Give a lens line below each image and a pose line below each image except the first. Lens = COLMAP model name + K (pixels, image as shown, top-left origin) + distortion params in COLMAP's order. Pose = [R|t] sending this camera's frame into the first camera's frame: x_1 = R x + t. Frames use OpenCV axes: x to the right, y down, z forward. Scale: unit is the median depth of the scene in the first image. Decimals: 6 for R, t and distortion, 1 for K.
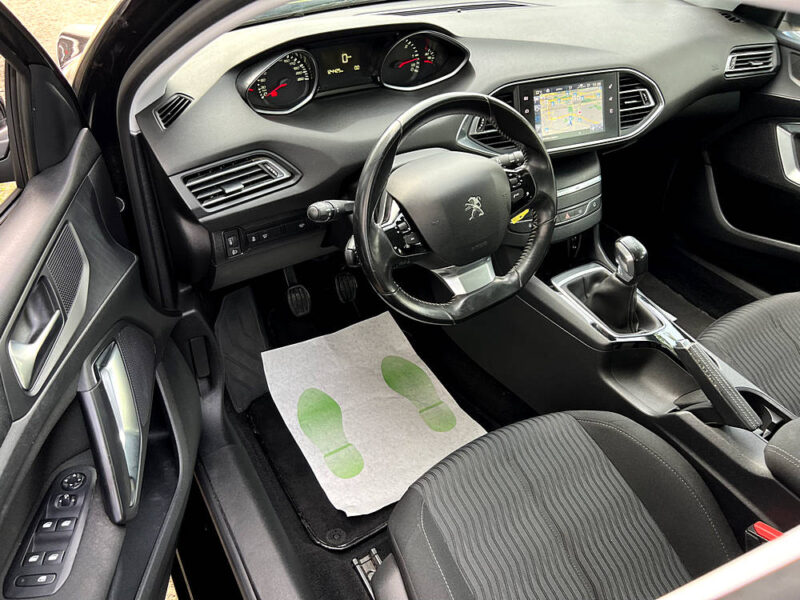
lens RADIAL K [[601.0, 0, 404.2], [0, 601.0, 300.2], [0, 0, 1]] dist [0.039979, -0.044199]
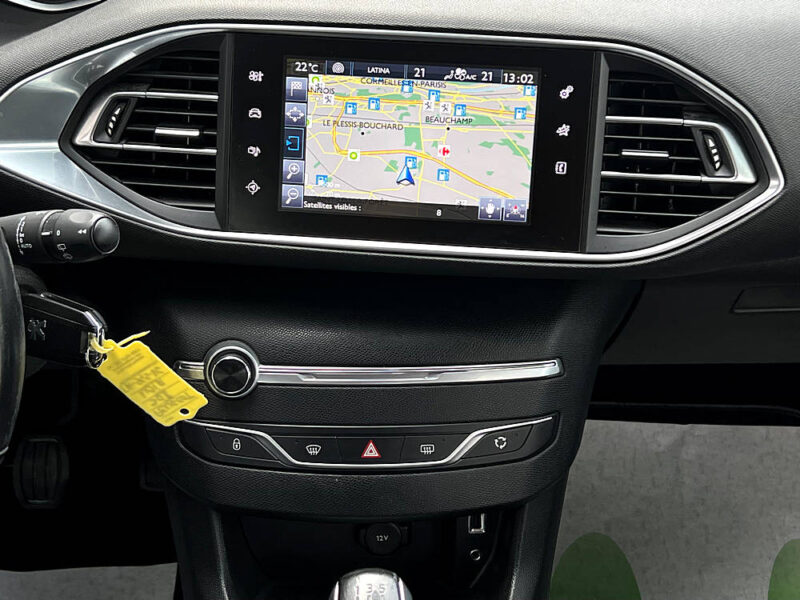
lens RADIAL K [[1193.9, 0, 414.5], [0, 1193.9, 299.9], [0, 0, 1]] dist [0.108269, 0.000000]
pose [[0.877126, 0.235683, -0.418453, 0.571301], [-0.296221, 0.951320, -0.085106, -0.179067], [0.378025, 0.198604, 0.904242, 0.439444]]
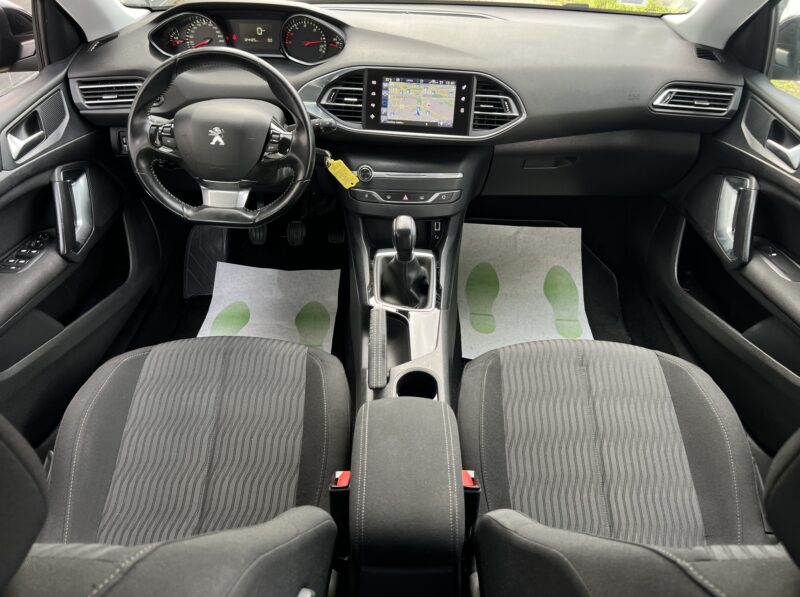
lens RADIAL K [[601.0, 0, 405.8], [0, 601.0, 309.4], [0, 0, 1]] dist [0.039979, -0.044199]
pose [[0.850837, 0.299074, -0.432007, 0.855298], [-0.317845, 0.947666, 0.030063, 0.022350], [0.418390, 0.111733, 0.901369, 0.033062]]
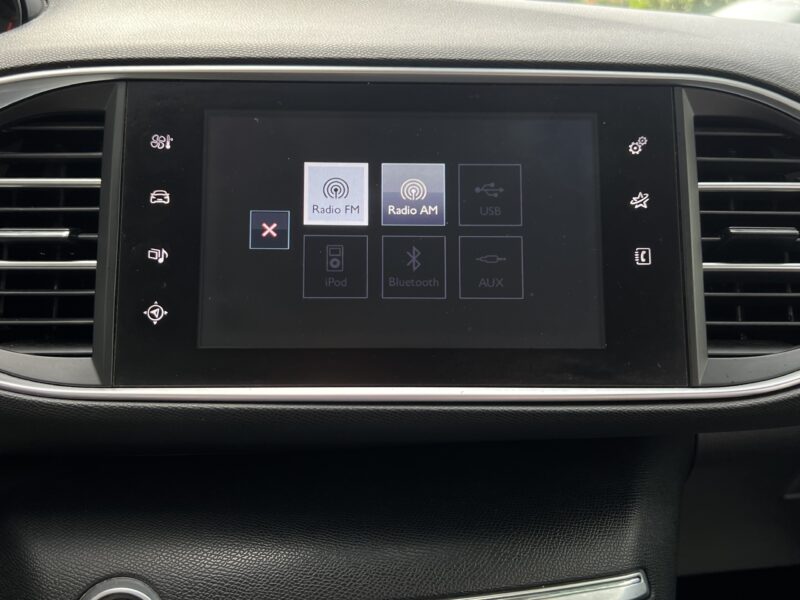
lens RADIAL K [[819.3, 0, 396.4], [0, 819.3, 316.6], [0, 0, 1]] dist [0.002606, 0.000000]
pose [[0.926389, 0.073910, -0.369242, 0.381092], [-0.219944, 0.902111, -0.371242, -0.181697], [0.305659, 0.425127, 0.851962, 0.778263]]
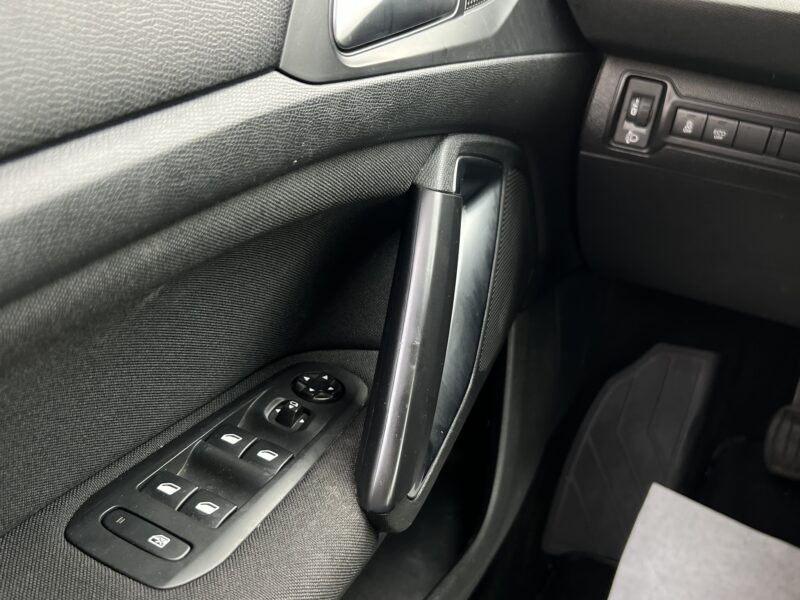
lens RADIAL K [[819.3, 0, 397.2], [0, 819.3, 306.2], [0, 0, 1]] dist [0.002606, 0.000000]
pose [[0.545776, 0.422062, -0.723873, 0.078094], [-0.568853, 0.820932, 0.049757, 0.069182], [0.615251, 0.384622, 0.688136, 0.475938]]
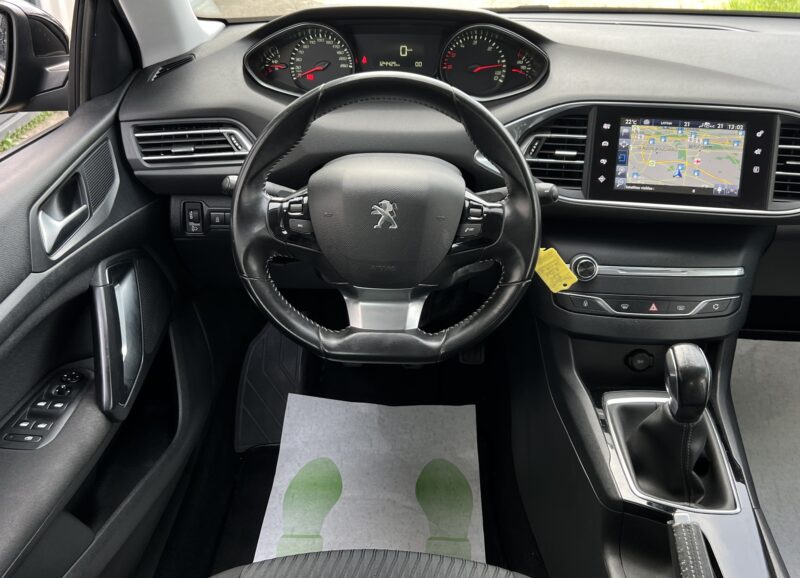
lens RADIAL K [[810.0, 0, 406.6], [0, 810.0, 293.7], [0, 0, 1]] dist [0.021072, 0.000000]
pose [[0.839414, 0.234425, -0.490336, 0.505497], [-0.323892, 0.940255, -0.104949, 0.029396], [0.436438, 0.246912, 0.865192, 0.110018]]
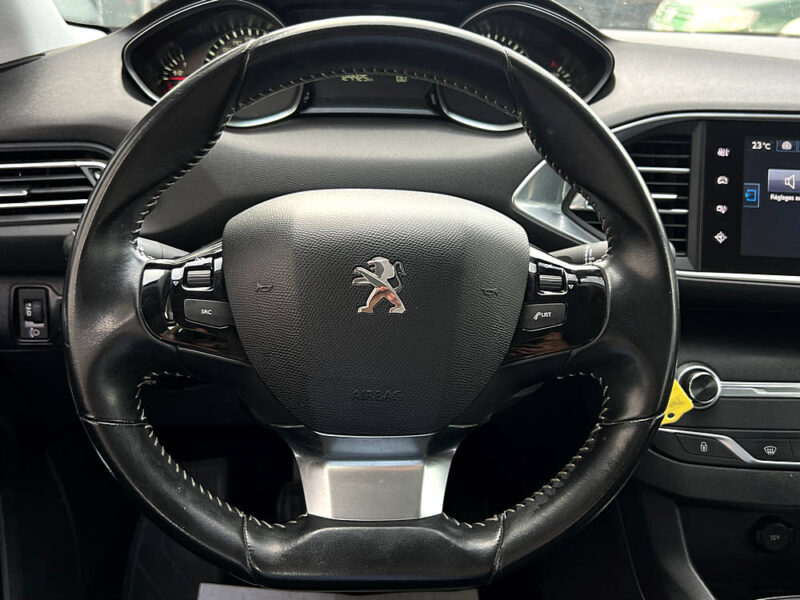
lens RADIAL K [[819.3, 0, 400.3], [0, 819.3, 304.6], [0, 0, 1]] dist [0.002606, 0.000000]
pose [[0.877437, 0.156439, -0.453466, 0.274308], [-0.294615, 0.921772, -0.252070, -0.014055], [0.378559, 0.354773, 0.854886, 0.431254]]
